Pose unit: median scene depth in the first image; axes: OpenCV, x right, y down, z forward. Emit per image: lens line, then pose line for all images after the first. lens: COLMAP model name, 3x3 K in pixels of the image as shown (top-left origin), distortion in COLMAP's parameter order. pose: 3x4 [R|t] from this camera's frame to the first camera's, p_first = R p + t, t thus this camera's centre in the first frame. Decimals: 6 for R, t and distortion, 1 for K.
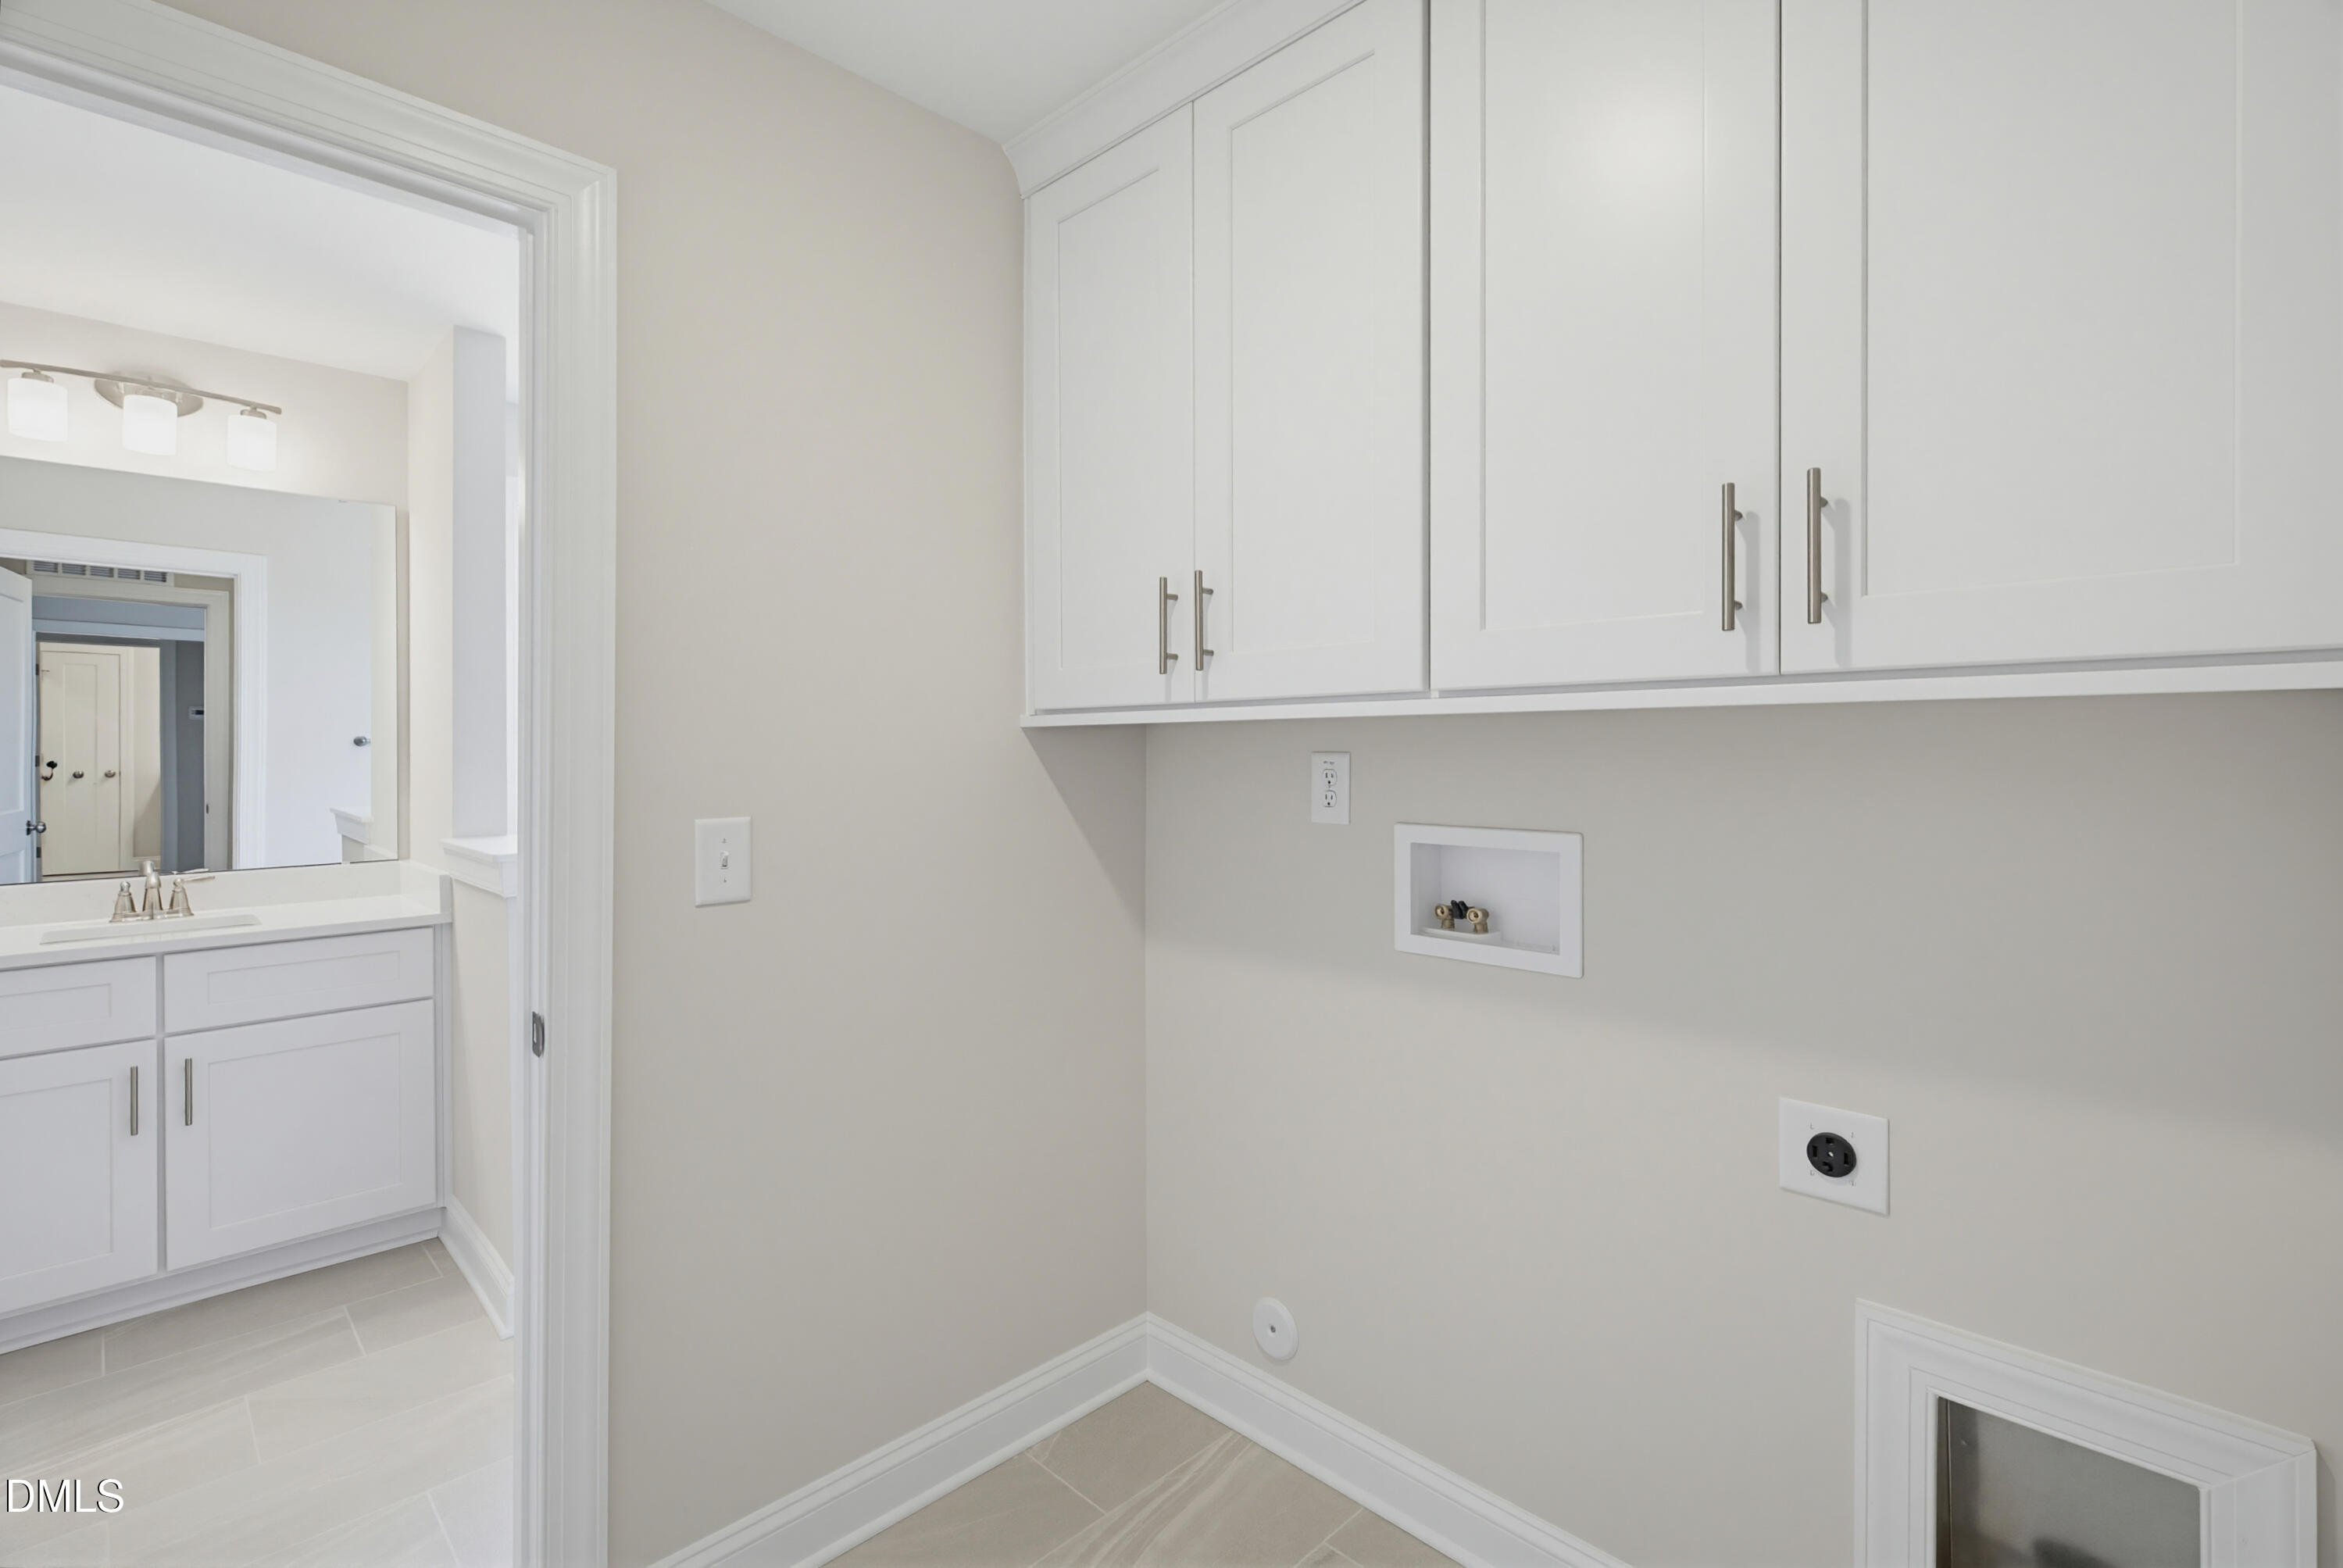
lens RADIAL K [[1071.9, 0, 1166.9], [0, 1071.9, 749.2], [0, 0, 1]] dist [0.002347, 0.000391]
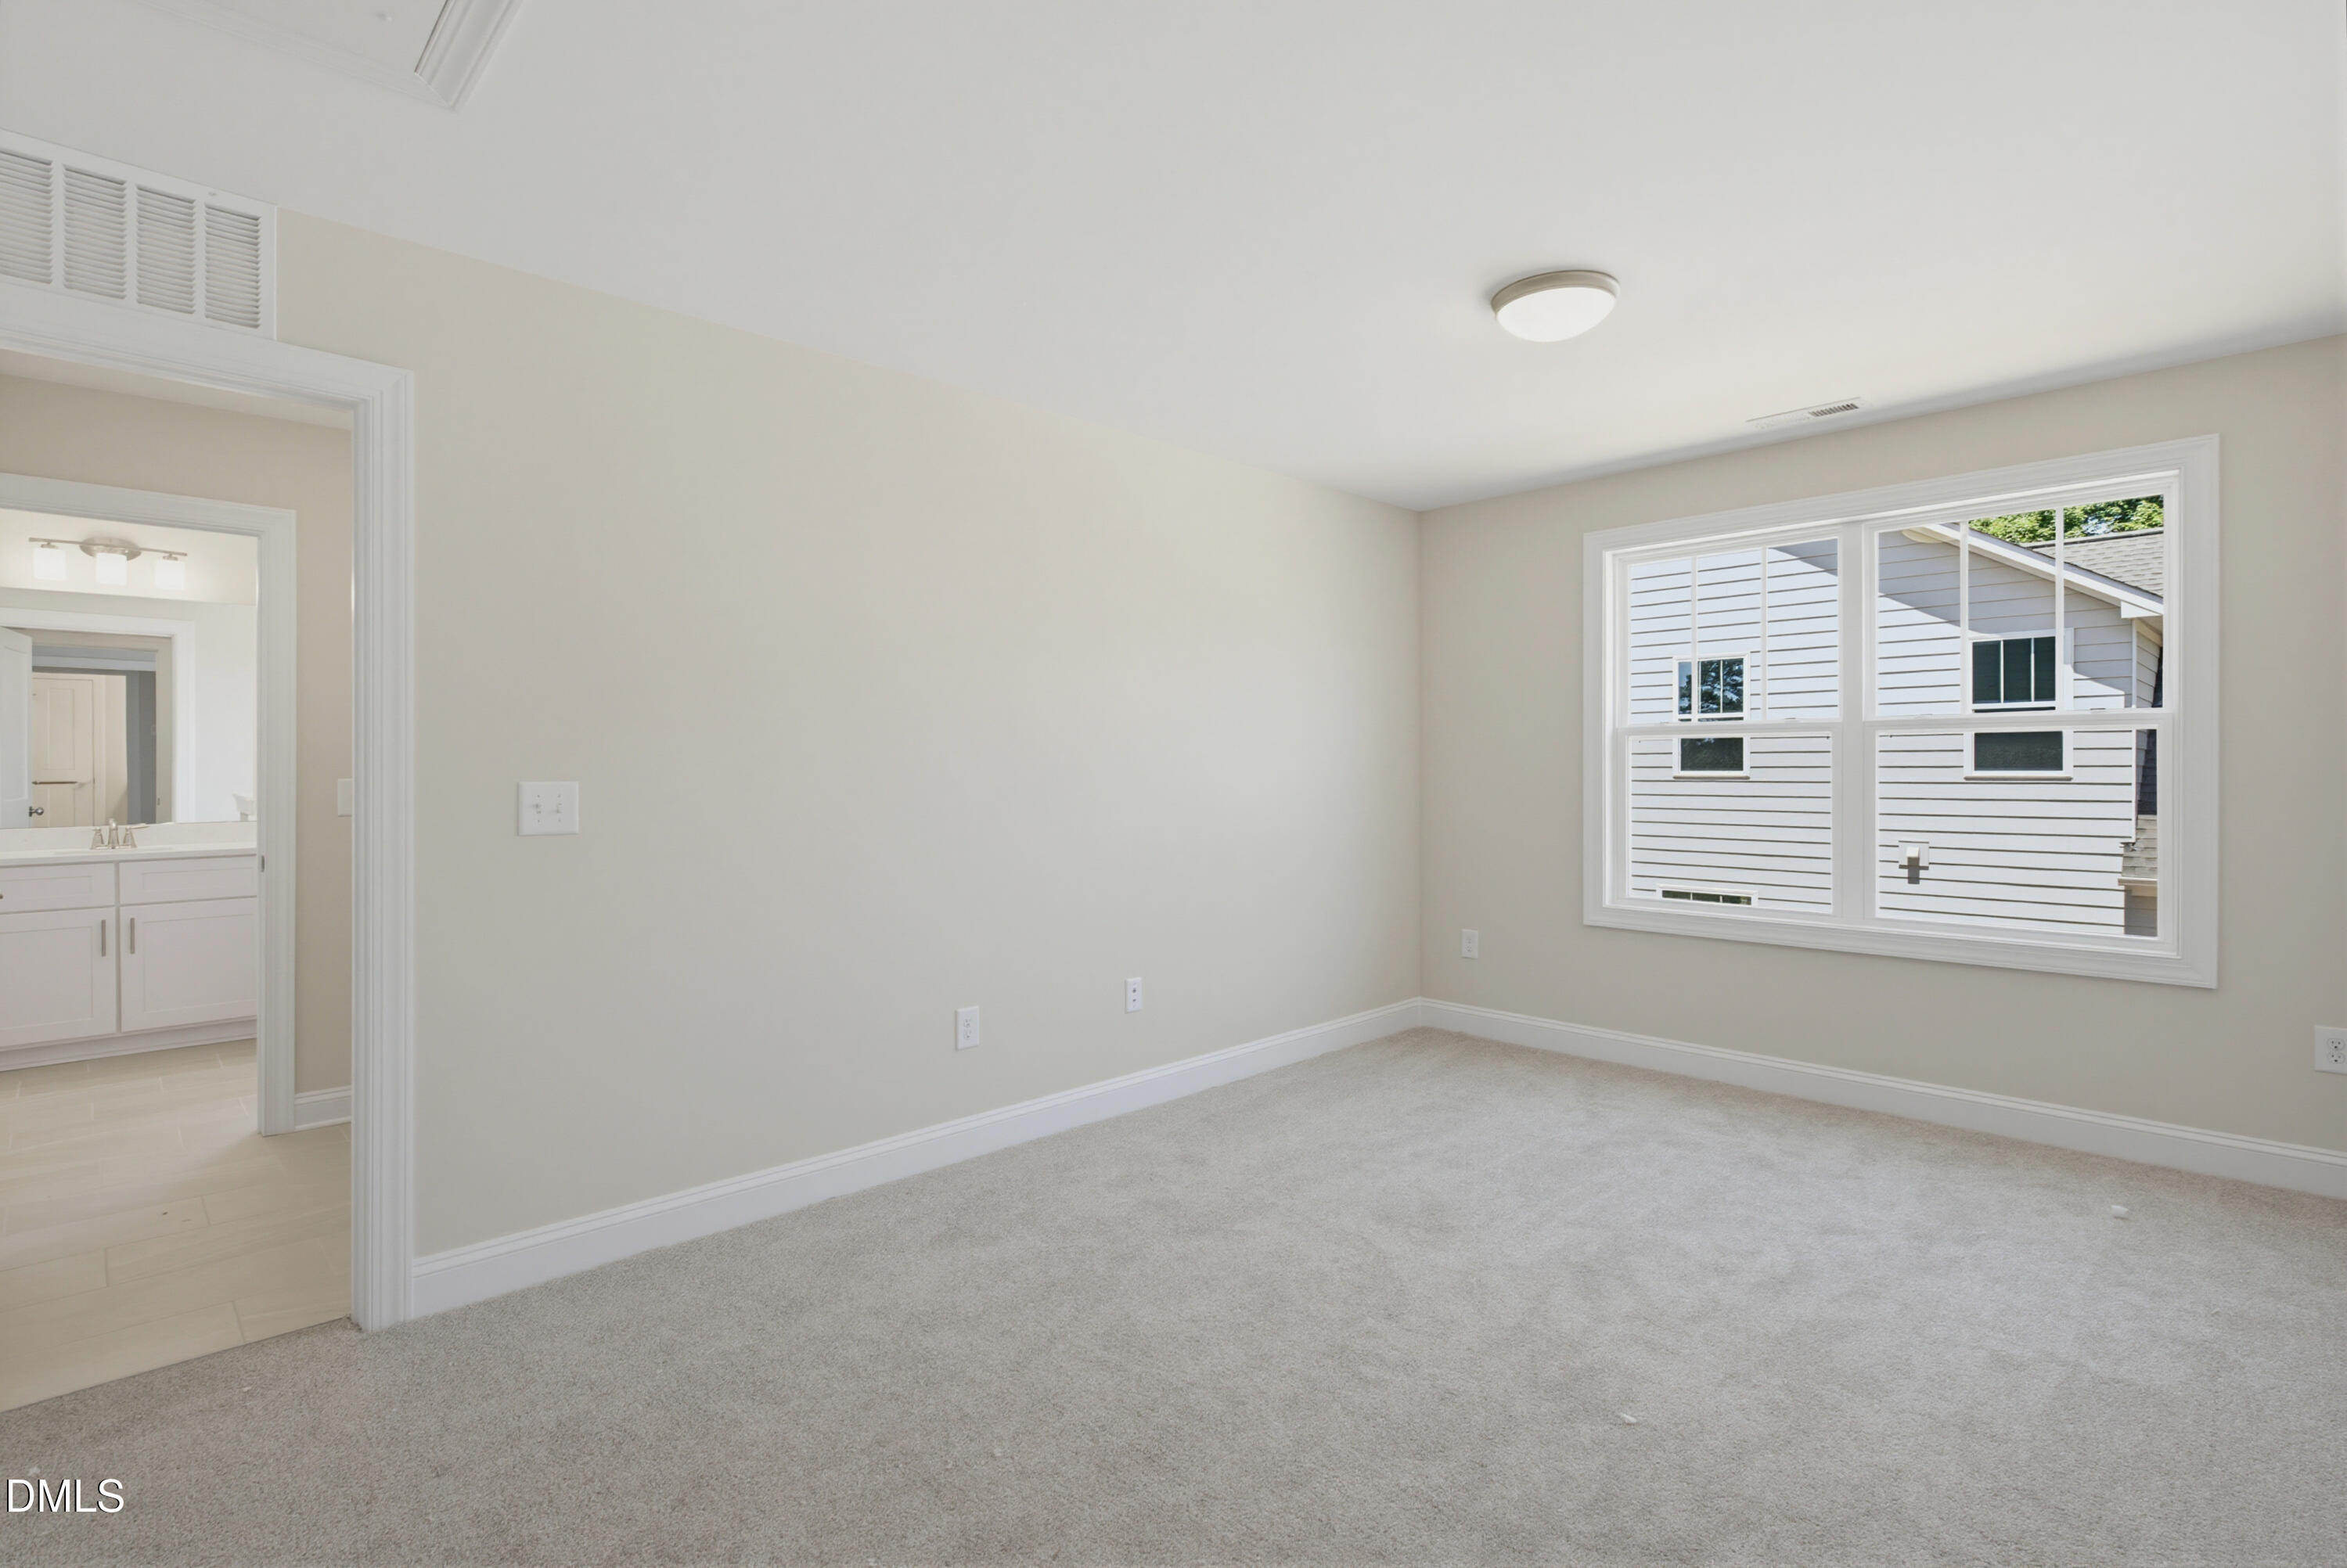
lens RADIAL K [[1133.7, 0, 1180.1], [0, 1133.7, 771.3], [0, 0, 1]] dist [0.000377, 0.000376]
pose [[0.999954, 0.001640, -0.009431, 0.820660], [-0.001572, 0.999973, 0.007172, 0.016373], [0.009443, -0.007157, 0.999930, -0.841619]]
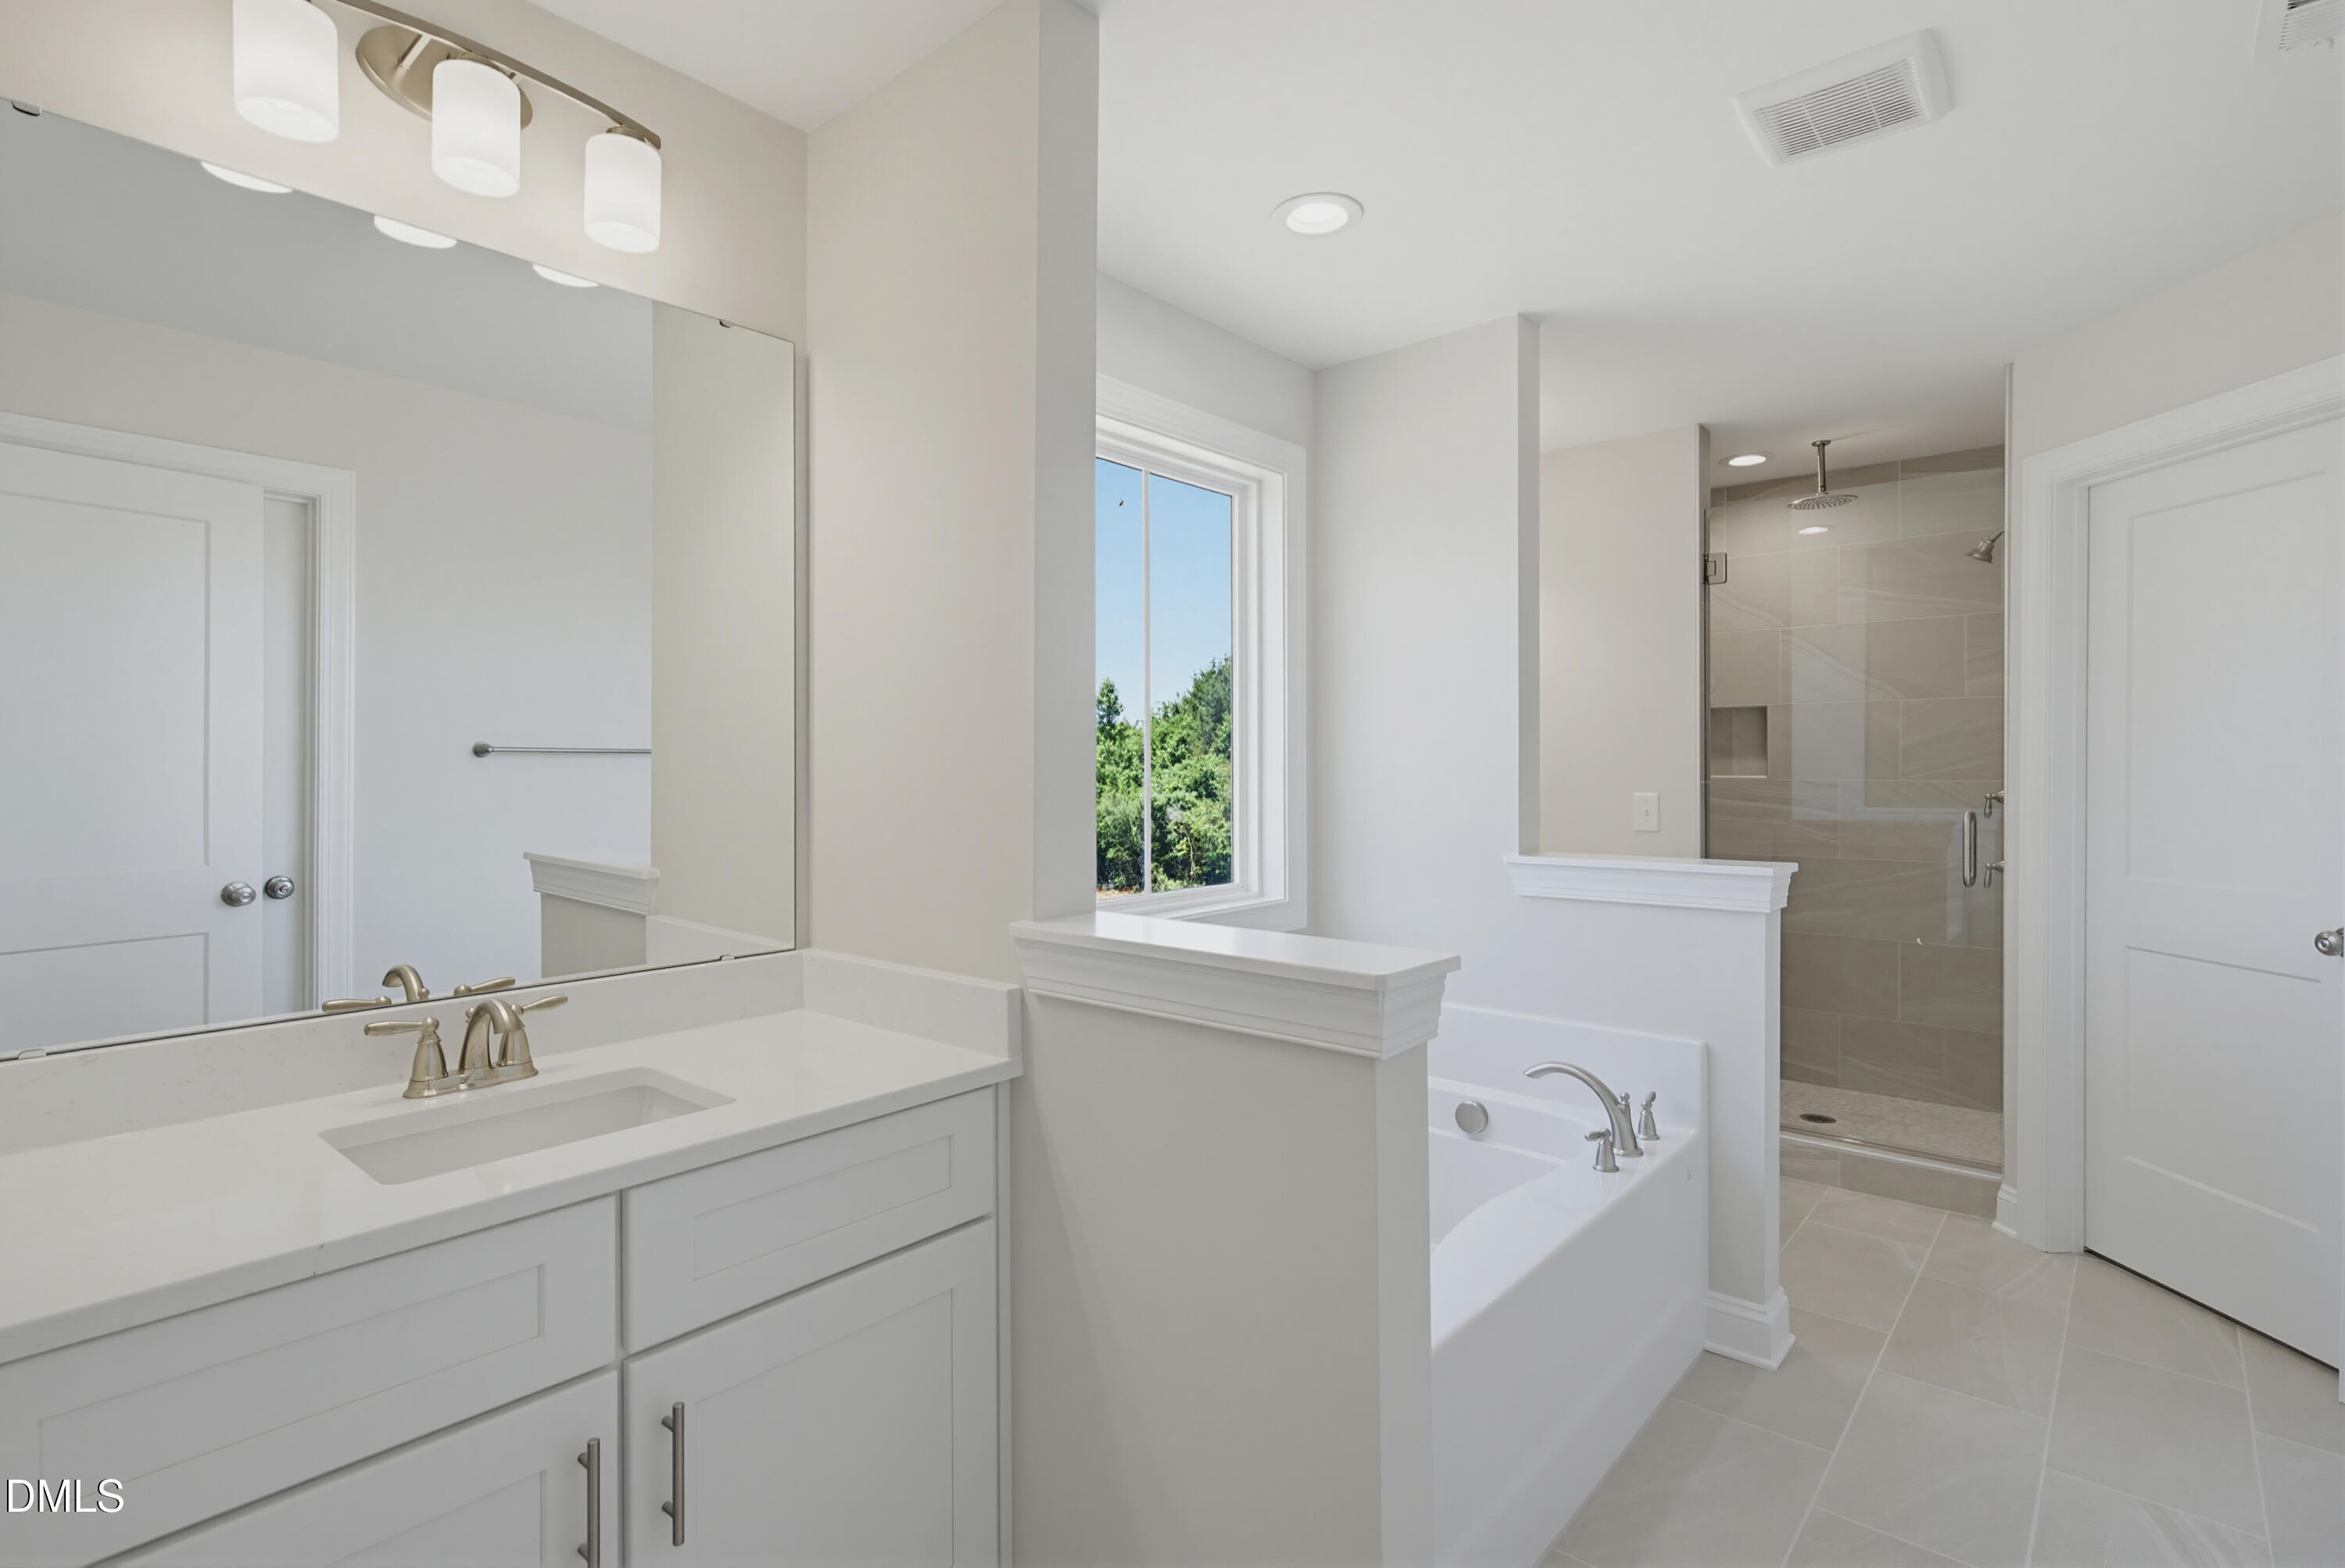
lens RADIAL K [[1132.9, 0, 1179.1], [0, 1132.9, 771.3], [0, 0, 1]] dist [0.000377, 0.000376]
pose [[0.996048, 0.001348, 0.088801, -0.660012], [-0.001778, 0.999987, 0.004754, 0.003243], [-0.088793, -0.004893, 0.996038, 0.431308]]
